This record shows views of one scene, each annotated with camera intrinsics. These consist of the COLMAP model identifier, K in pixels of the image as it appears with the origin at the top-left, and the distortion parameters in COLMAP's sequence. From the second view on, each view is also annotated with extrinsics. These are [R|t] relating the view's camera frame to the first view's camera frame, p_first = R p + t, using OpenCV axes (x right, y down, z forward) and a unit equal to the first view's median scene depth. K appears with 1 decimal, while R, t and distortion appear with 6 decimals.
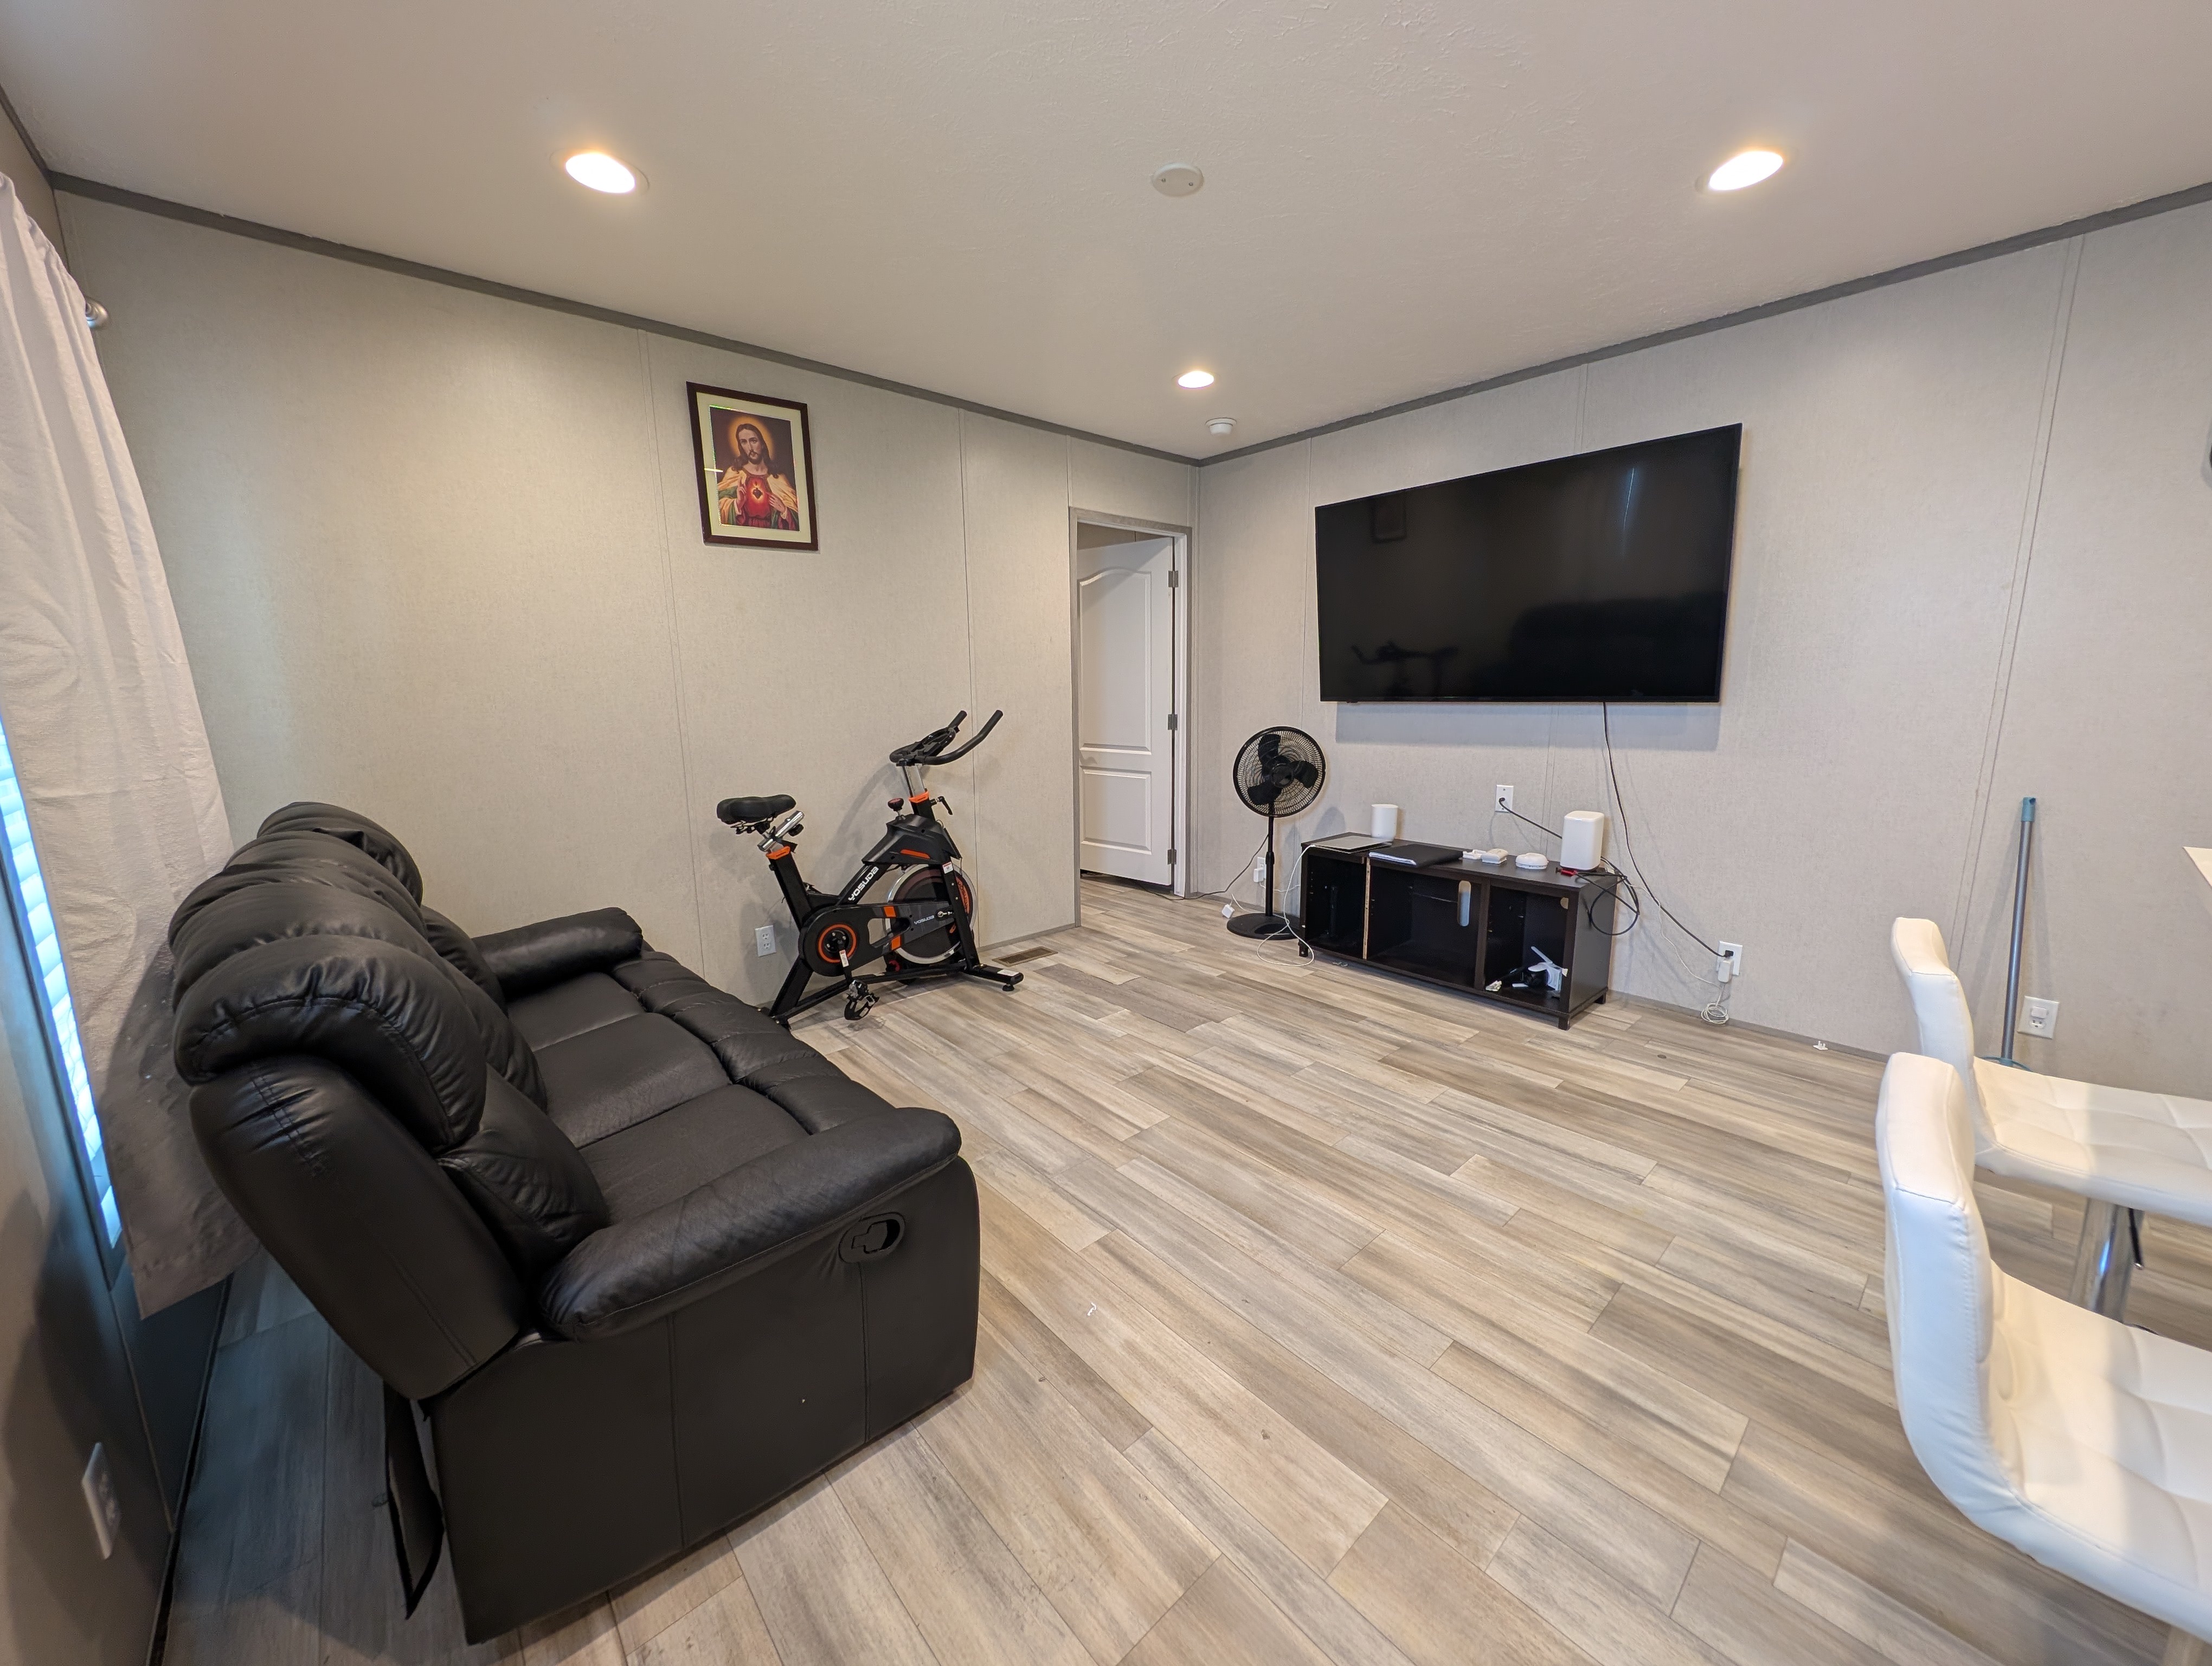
lens RADIAL K [[831.9, 0, 1107.4], [0, 831.9, 828.1], [0, 0, 1]] dist [0.023115, -0.013250]
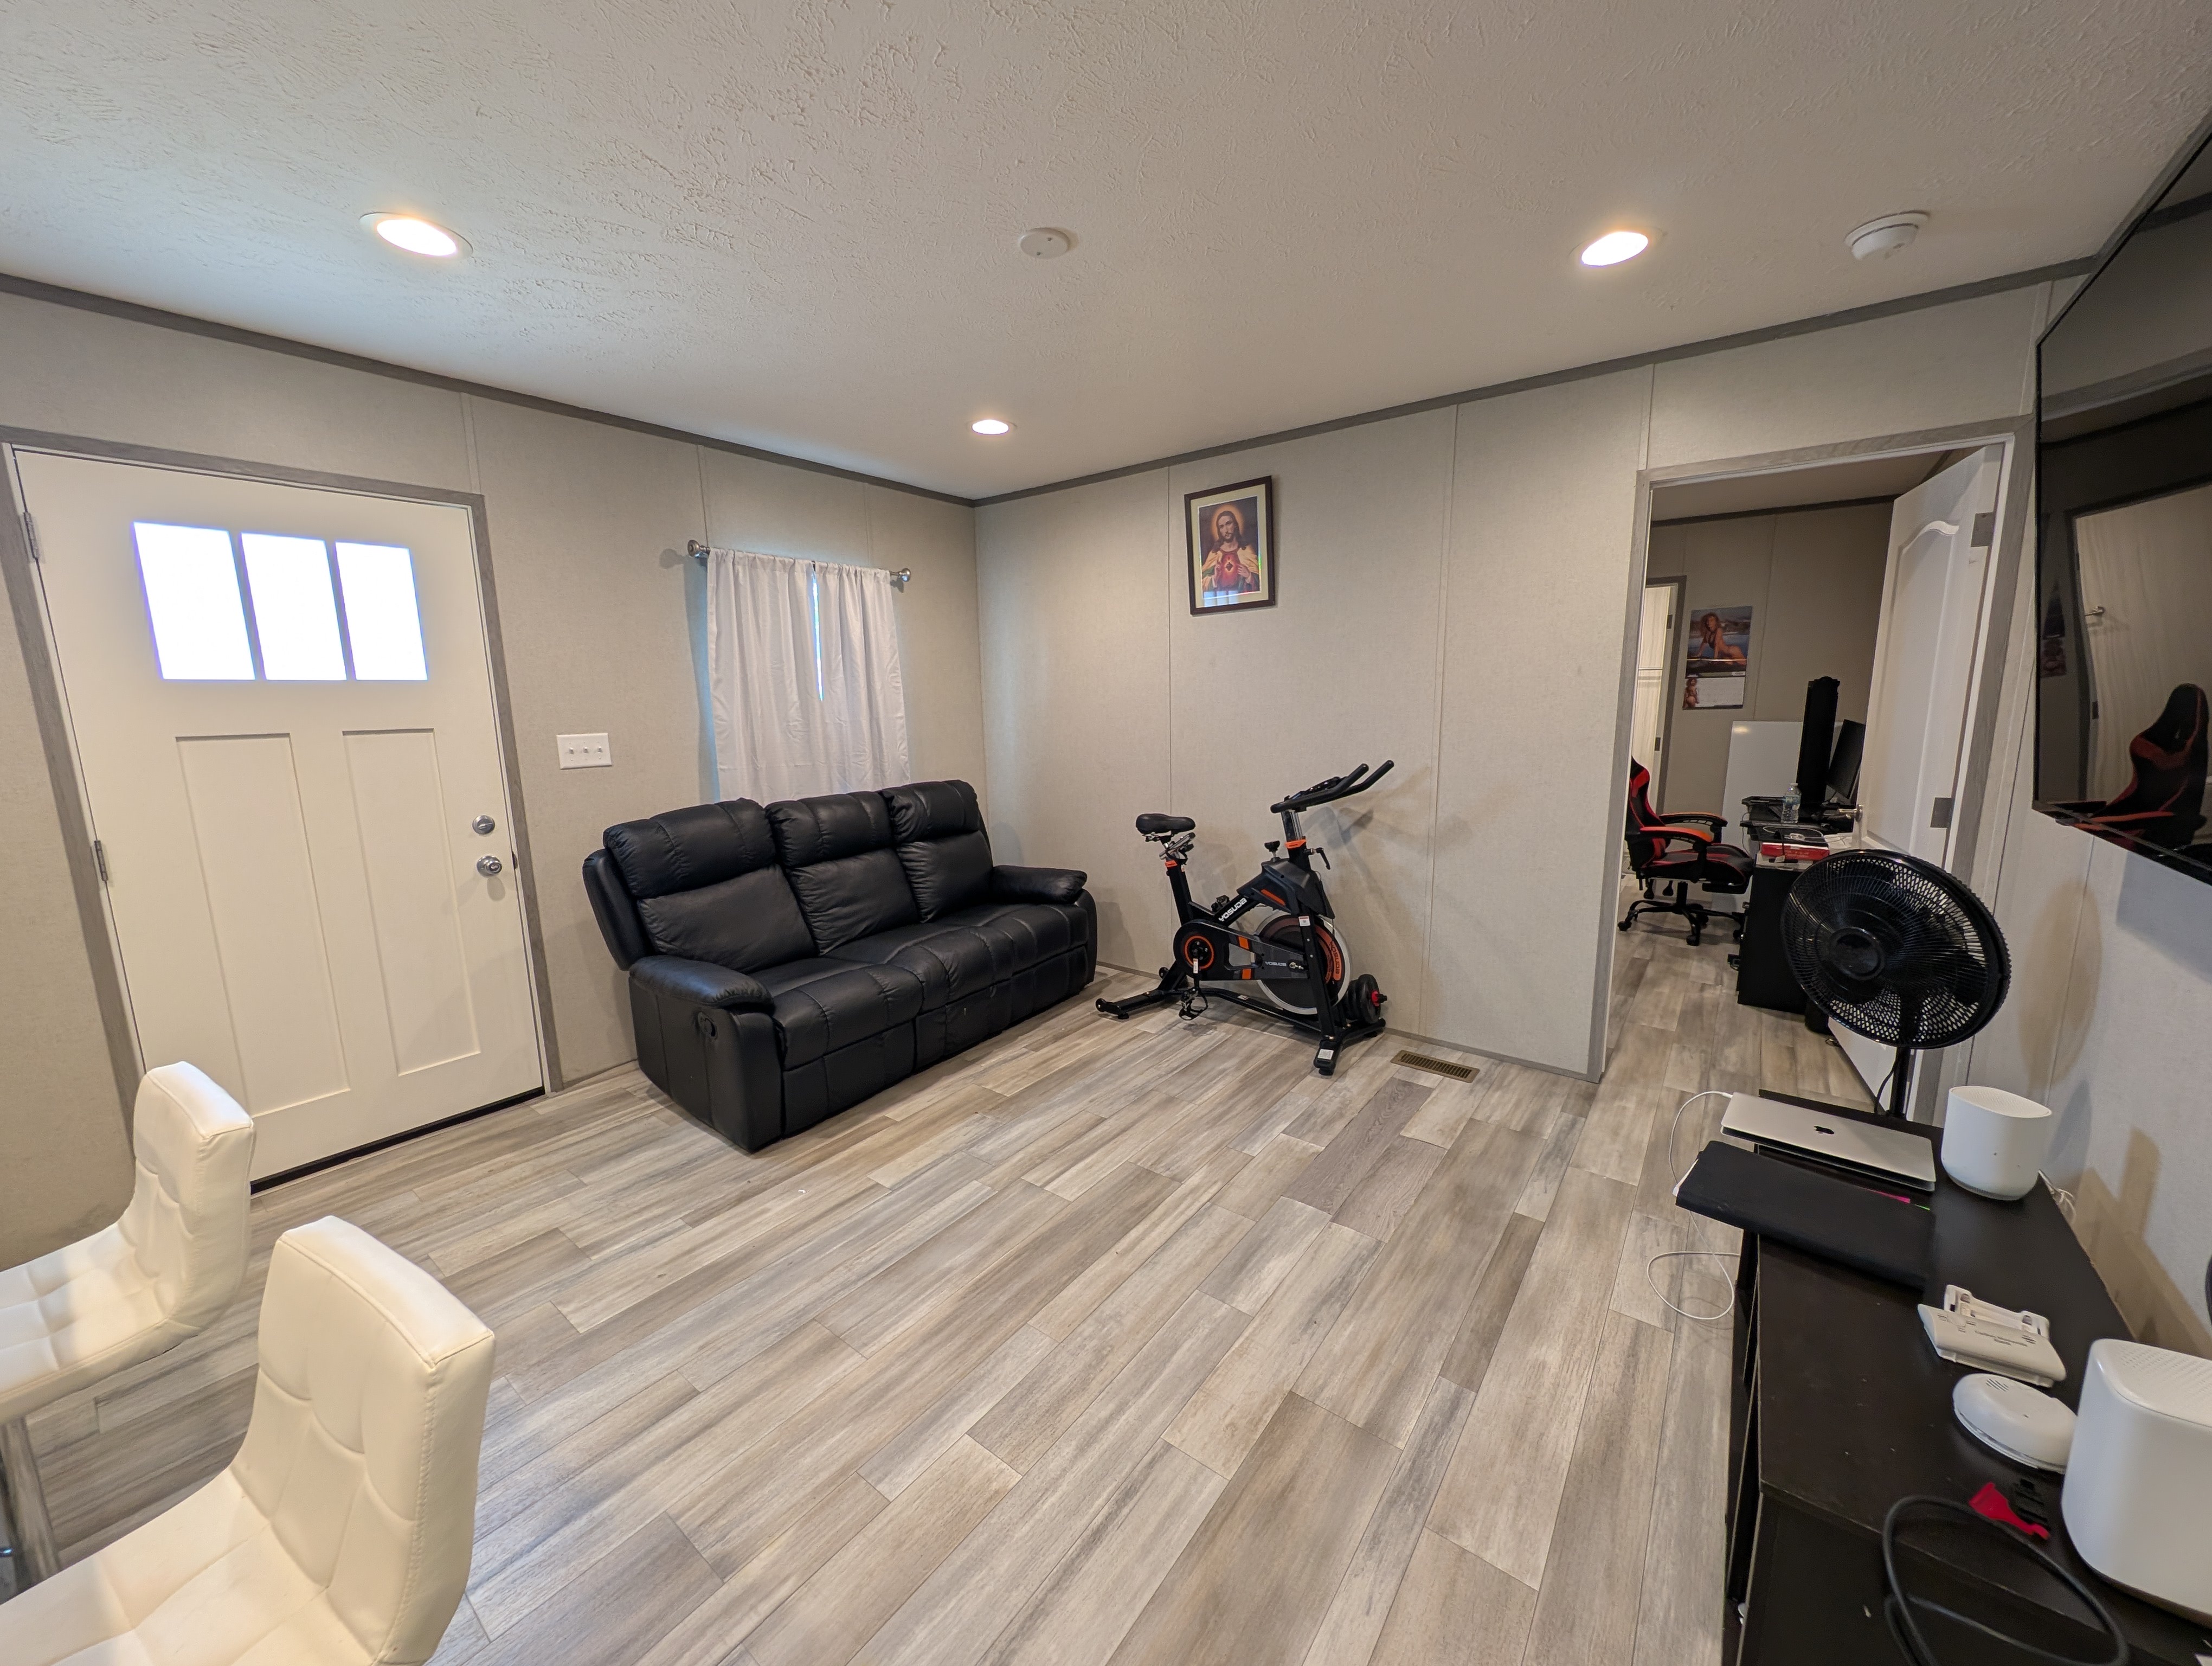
lens RADIAL K [[831.9, 0, 1107.4], [0, 831.9, 828.1], [0, 0, 1]] dist [0.023115, -0.013250]
pose [[0.183551, 0.167183, -0.968689, 0.770494], [-0.157657, 0.977682, 0.138862, -0.175935], [0.970285, 0.127233, 0.205812, 0.643111]]
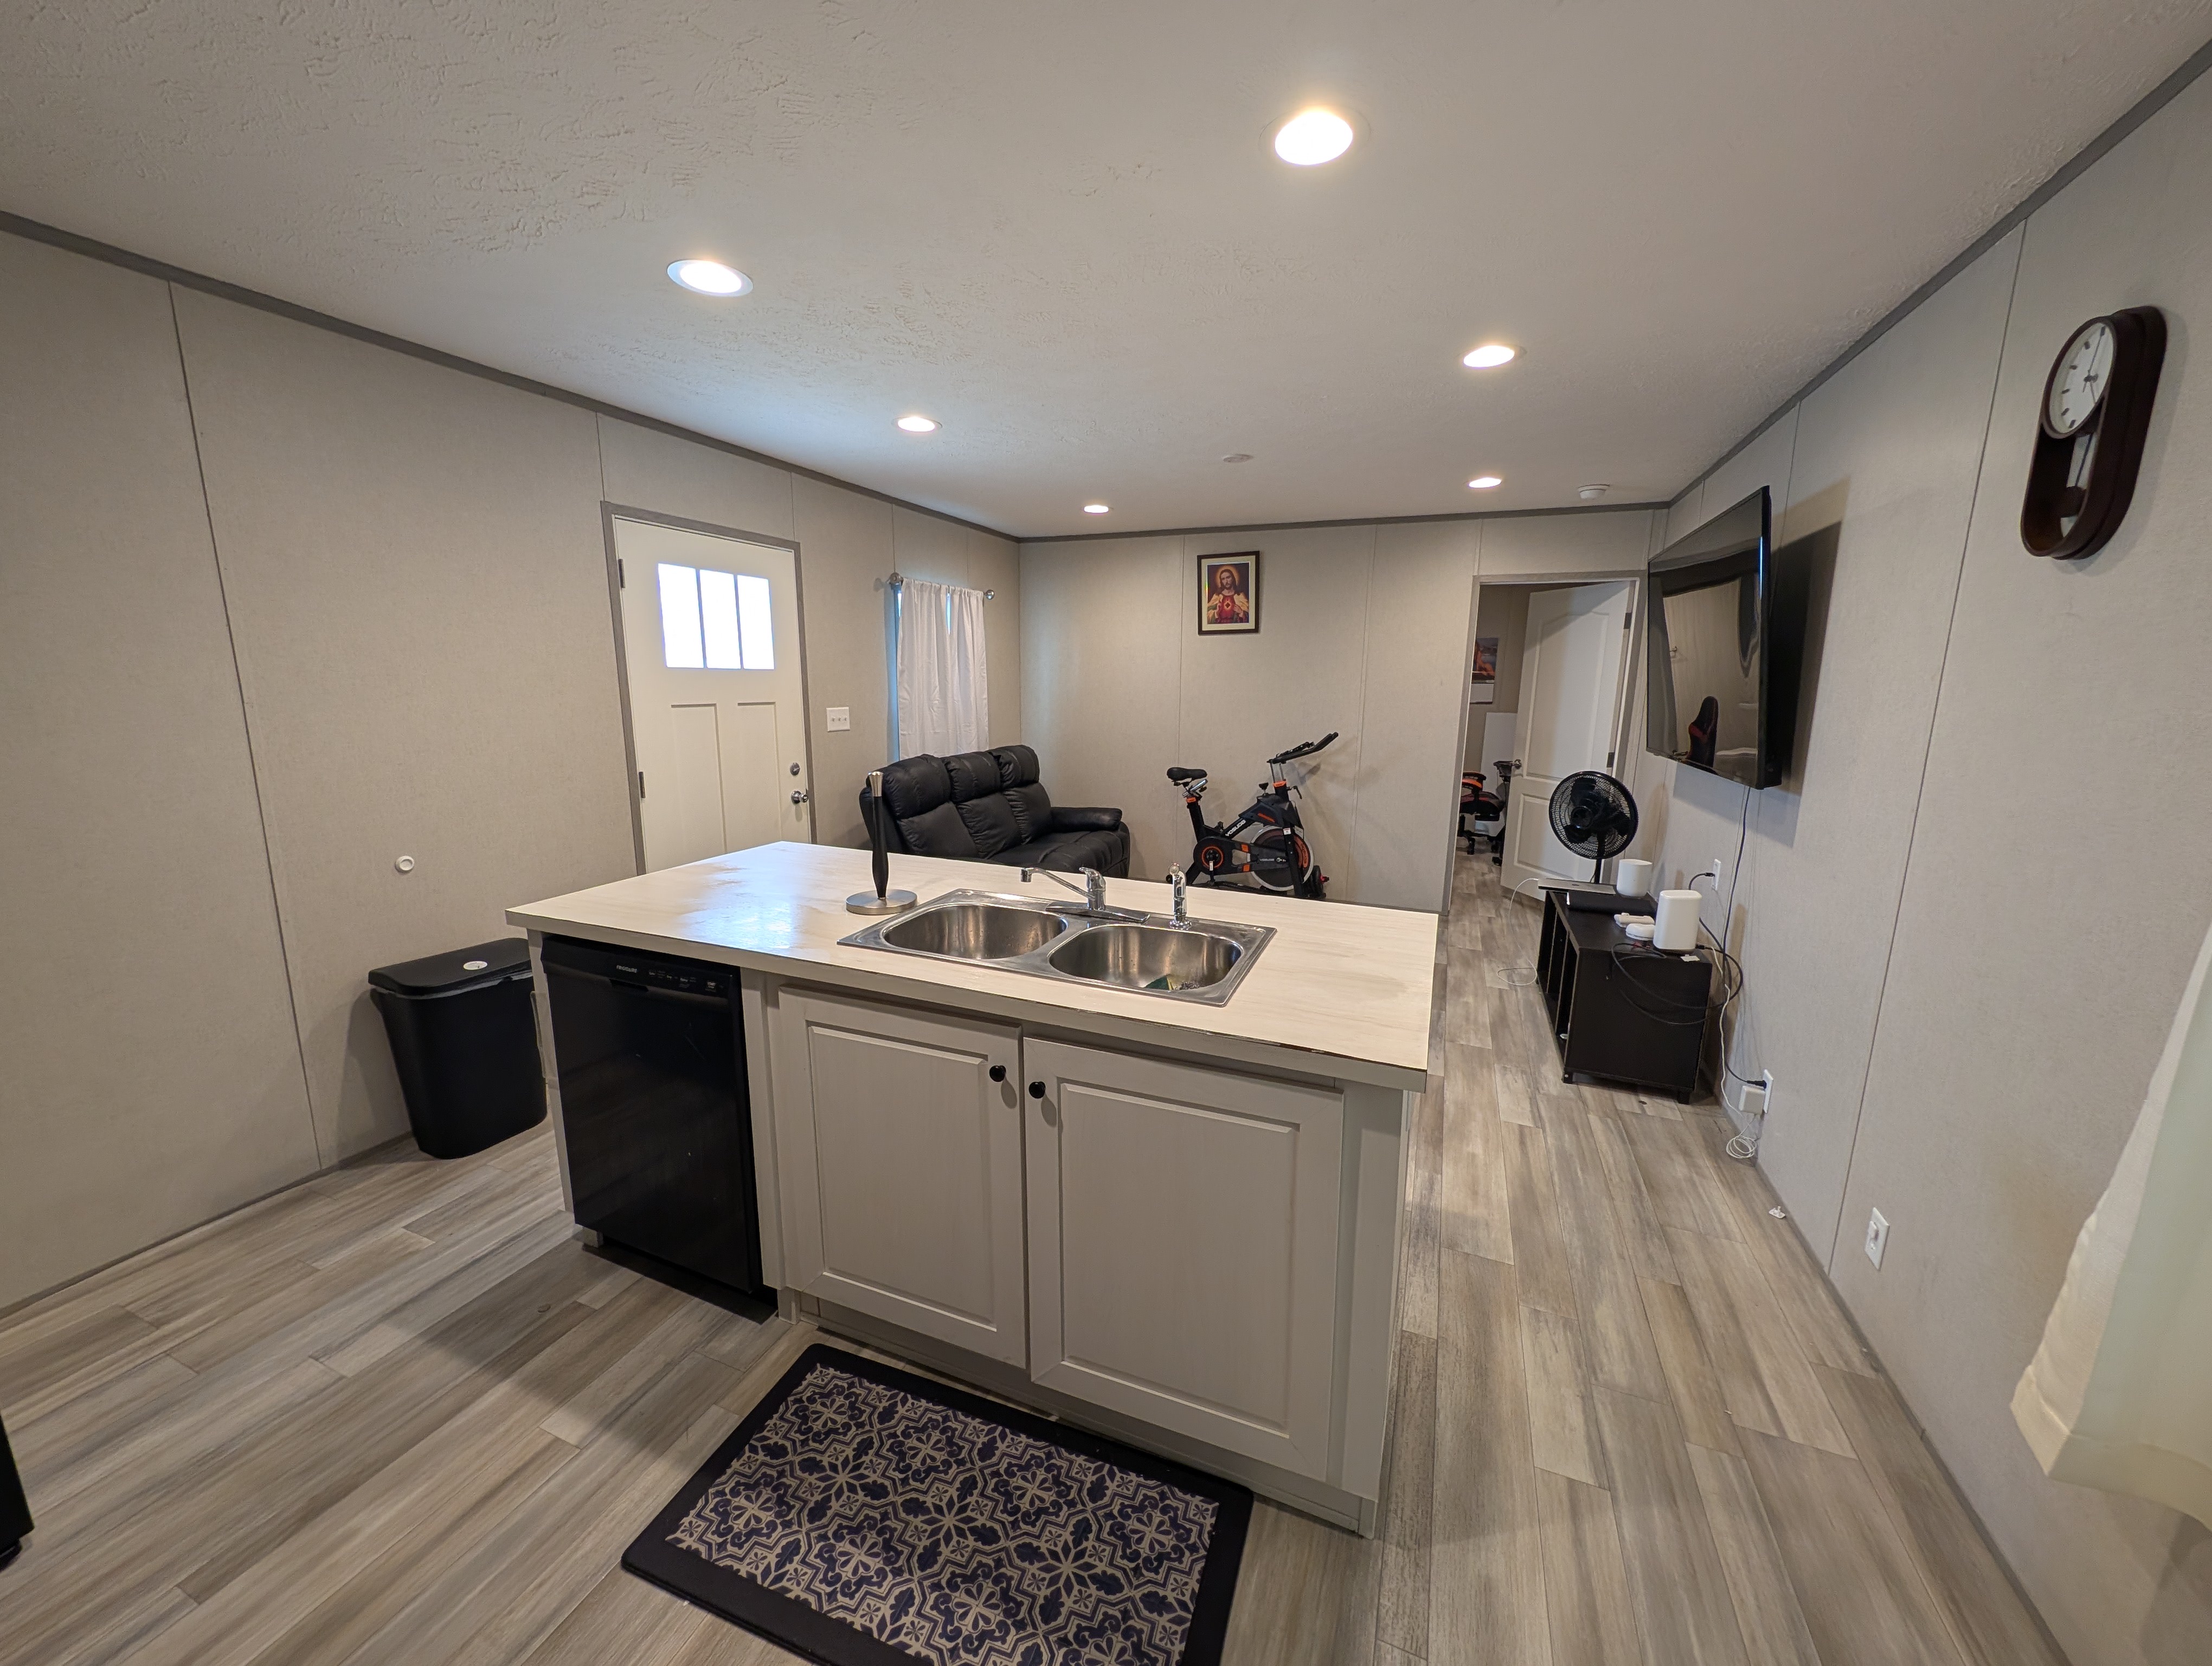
lens RADIAL K [[831.9, 0, 1107.4], [0, 831.9, 828.1], [0, 0, 1]] dist [0.023115, -0.013250]
pose [[0.434349, 0.182120, -0.882141, 1.174478], [-0.175424, 0.977698, 0.115472, -0.089830], [0.883497, 0.104593, 0.456611, -0.011008]]
